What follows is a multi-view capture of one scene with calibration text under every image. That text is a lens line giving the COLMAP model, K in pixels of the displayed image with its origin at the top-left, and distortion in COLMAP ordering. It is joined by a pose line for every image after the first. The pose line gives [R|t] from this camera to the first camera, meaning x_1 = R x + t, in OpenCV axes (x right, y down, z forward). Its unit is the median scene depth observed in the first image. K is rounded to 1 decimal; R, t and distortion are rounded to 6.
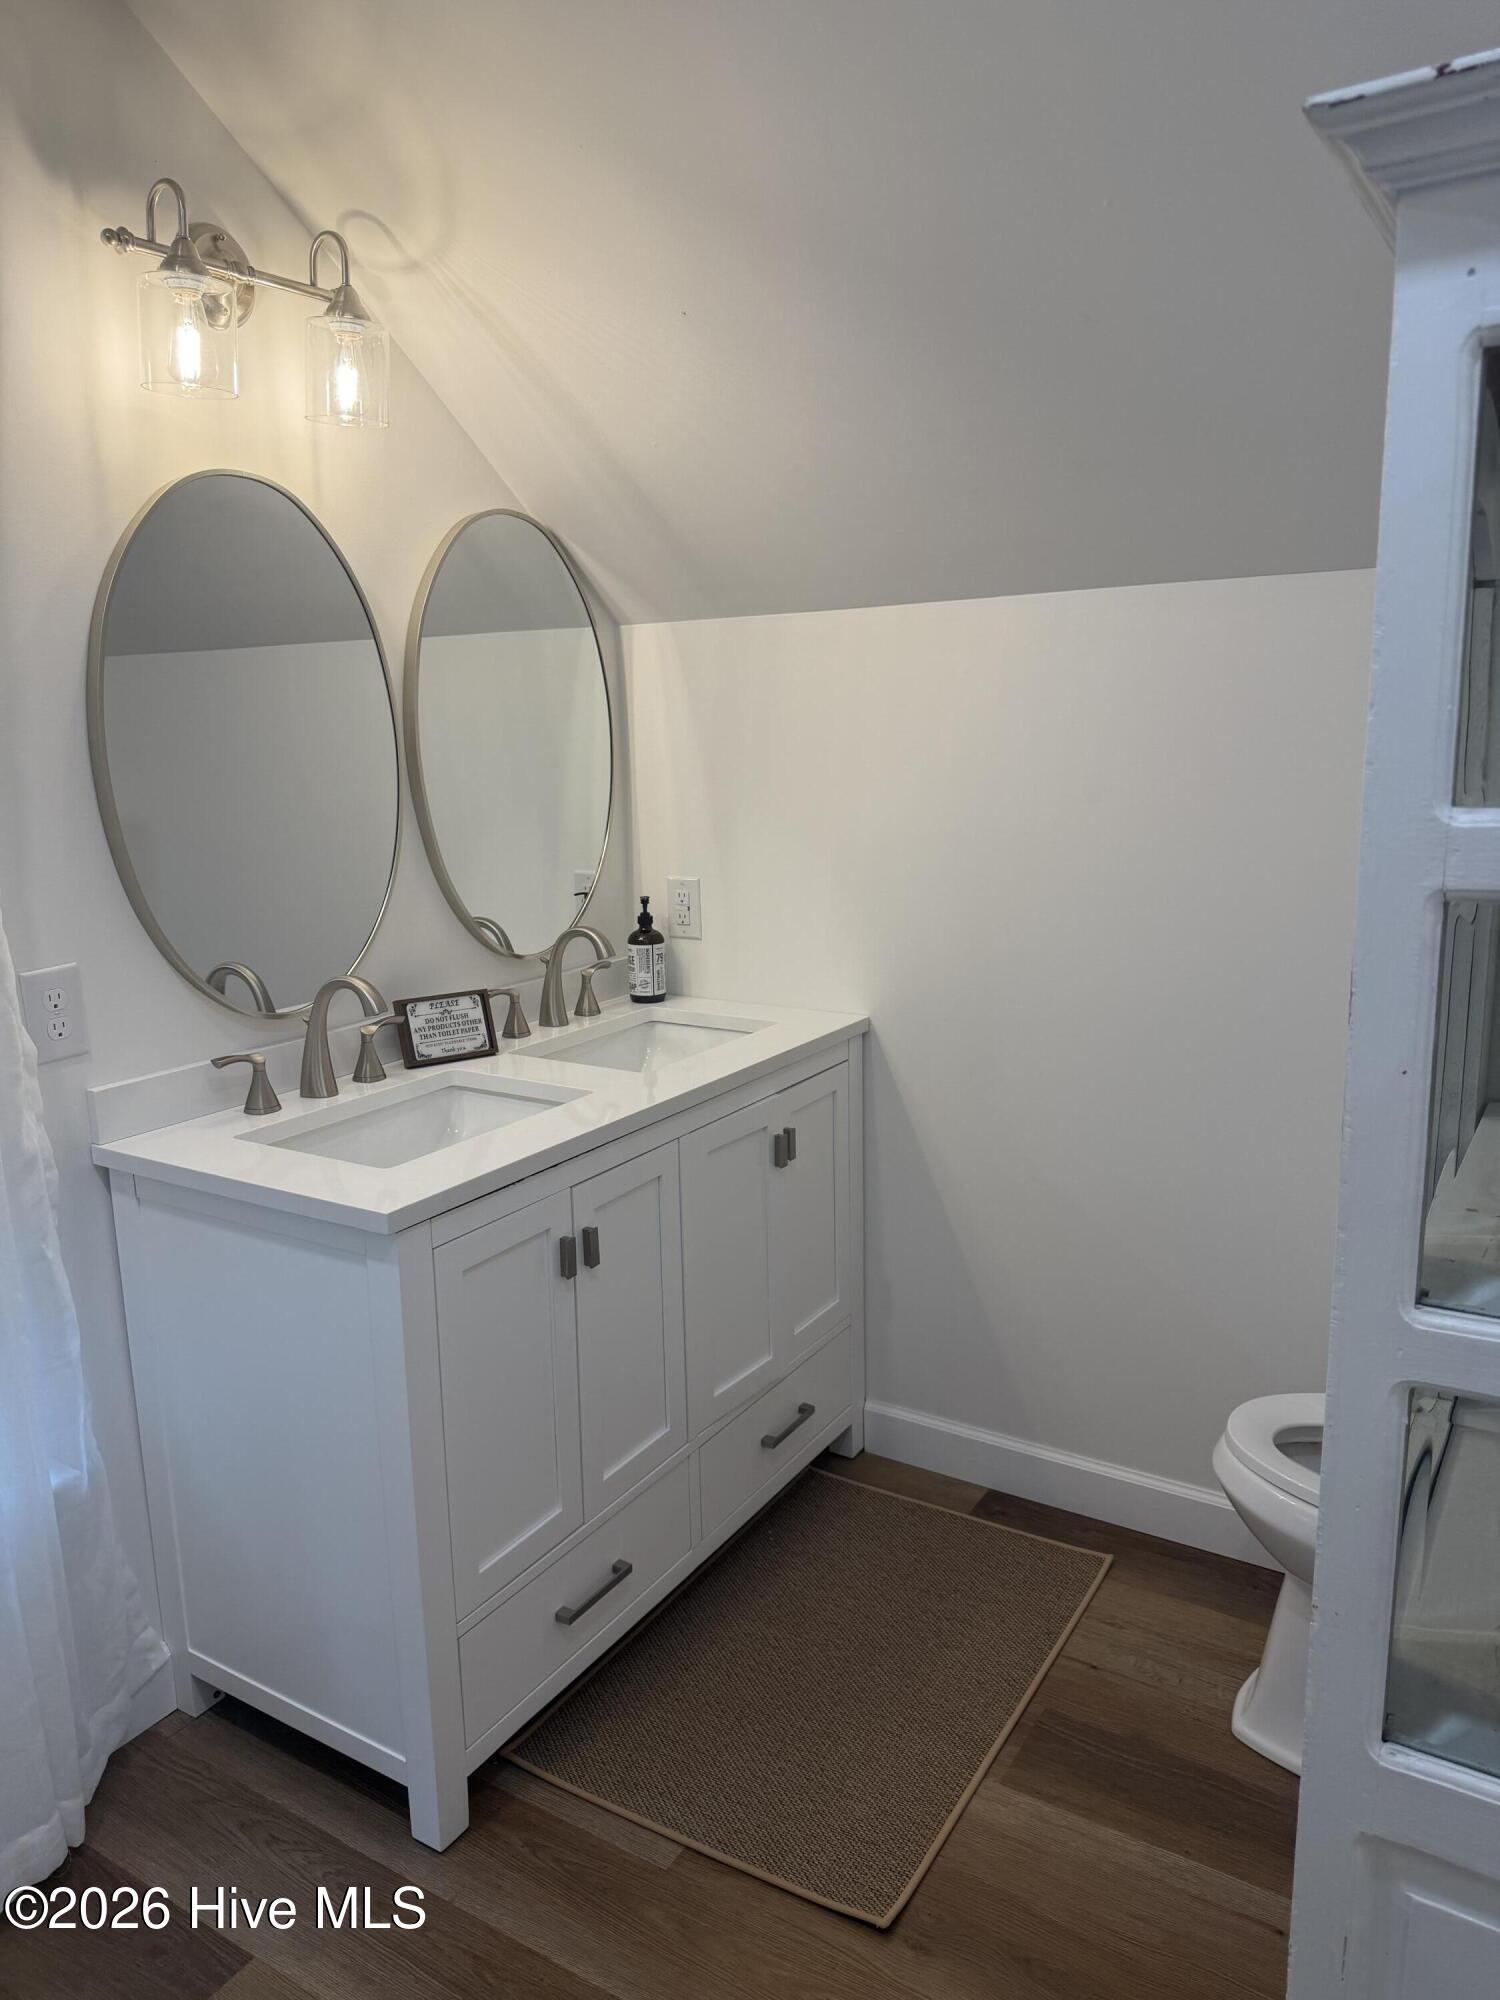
lens RADIAL K [[1409.7, 0, 749.9], [0, 1409.7, 1006.7], [0, 0, 1]] dist [0.046522, -0.036837]
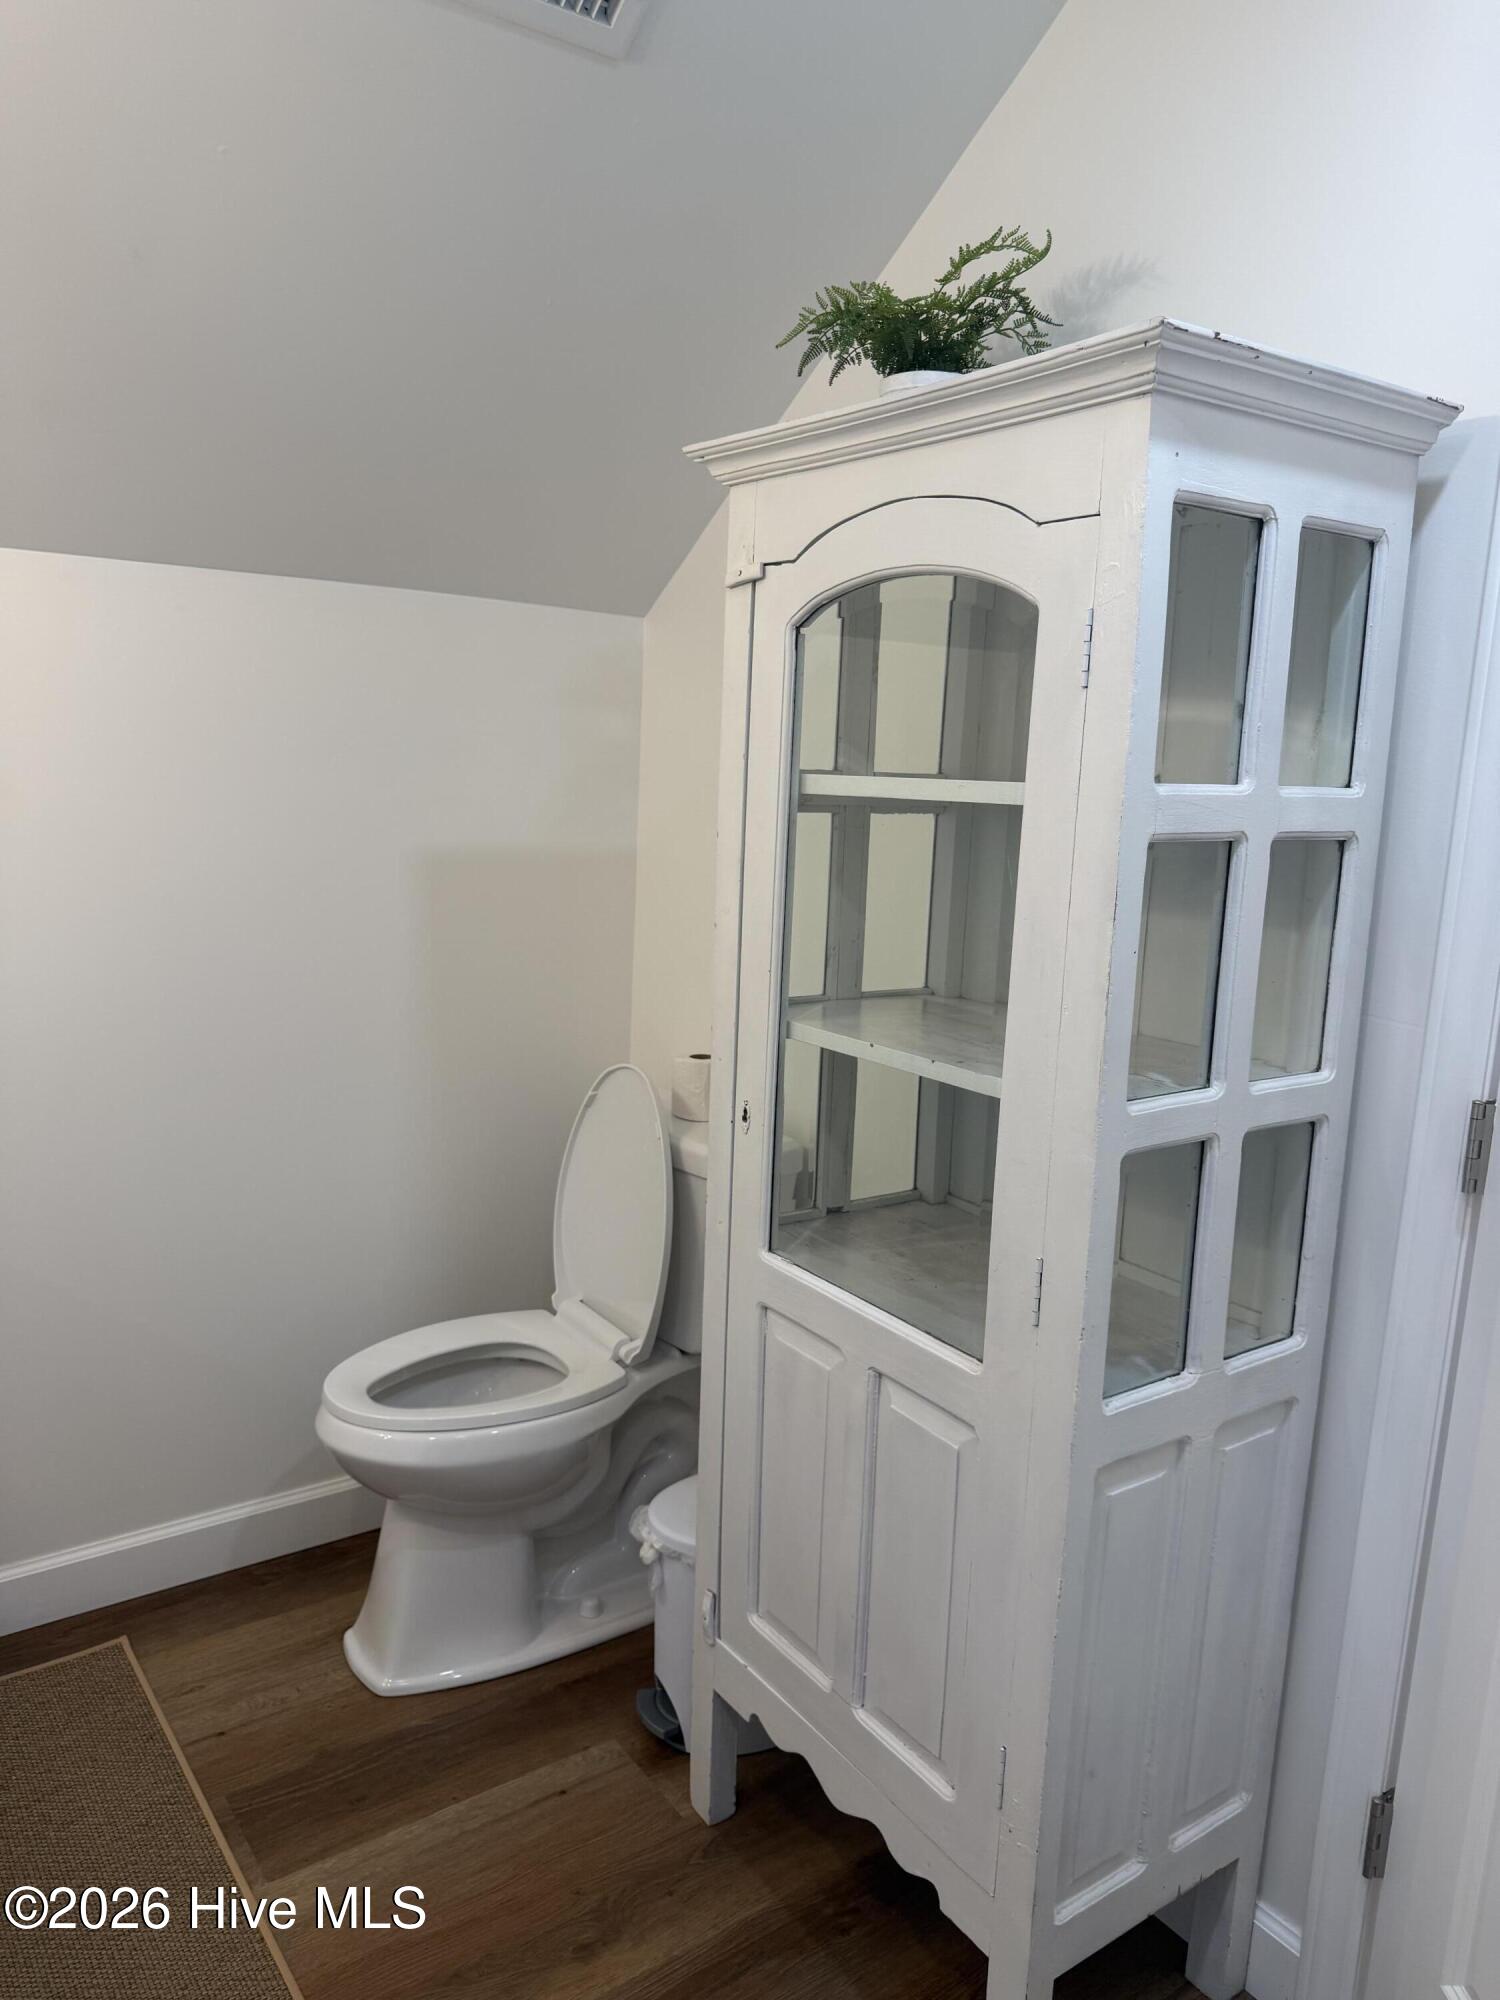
lens RADIAL K [[1409.7, 0, 751.0], [0, 1409.7, 996.0], [0, 0, 1]] dist [0.046522, -0.036837]
pose [[0.392568, -0.114138, 0.912613, -0.463778], [0.128432, 0.989350, 0.068489, -0.027954], [-0.910712, 0.090323, 0.403046, 0.314121]]
